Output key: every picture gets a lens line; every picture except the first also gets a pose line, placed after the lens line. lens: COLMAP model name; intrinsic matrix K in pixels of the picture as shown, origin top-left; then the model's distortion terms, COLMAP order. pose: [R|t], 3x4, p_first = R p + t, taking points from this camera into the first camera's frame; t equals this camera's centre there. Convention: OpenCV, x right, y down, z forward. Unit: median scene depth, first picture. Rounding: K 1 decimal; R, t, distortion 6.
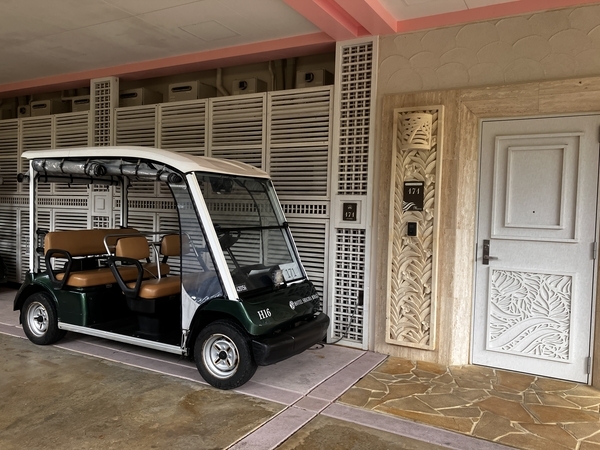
lens RADIAL K [[428.1, 0, 300.3], [0, 428.1, 221.5], [0, 0, 1]] dist [0.036580, -0.002742]
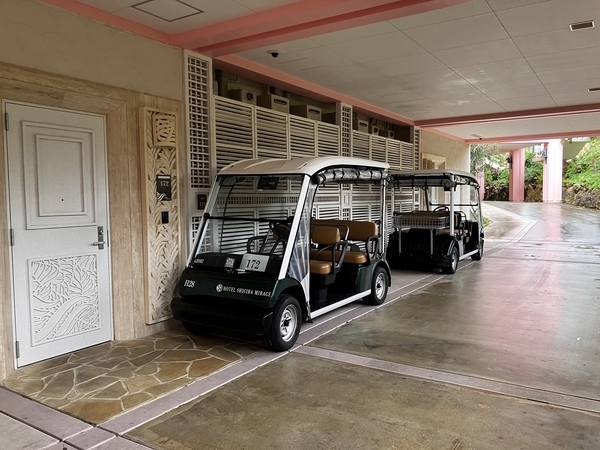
lens RADIAL K [[497.9, 0, 299.8], [0, 497.9, 226.9], [0, 0, 1]] dist [0.017249, -0.006297]
pose [[0.113876, -0.084514, 0.989894, -1.010742], [0.048762, 0.995650, 0.079396, -0.043088], [-0.992298, 0.039228, 0.117502, 0.487437]]
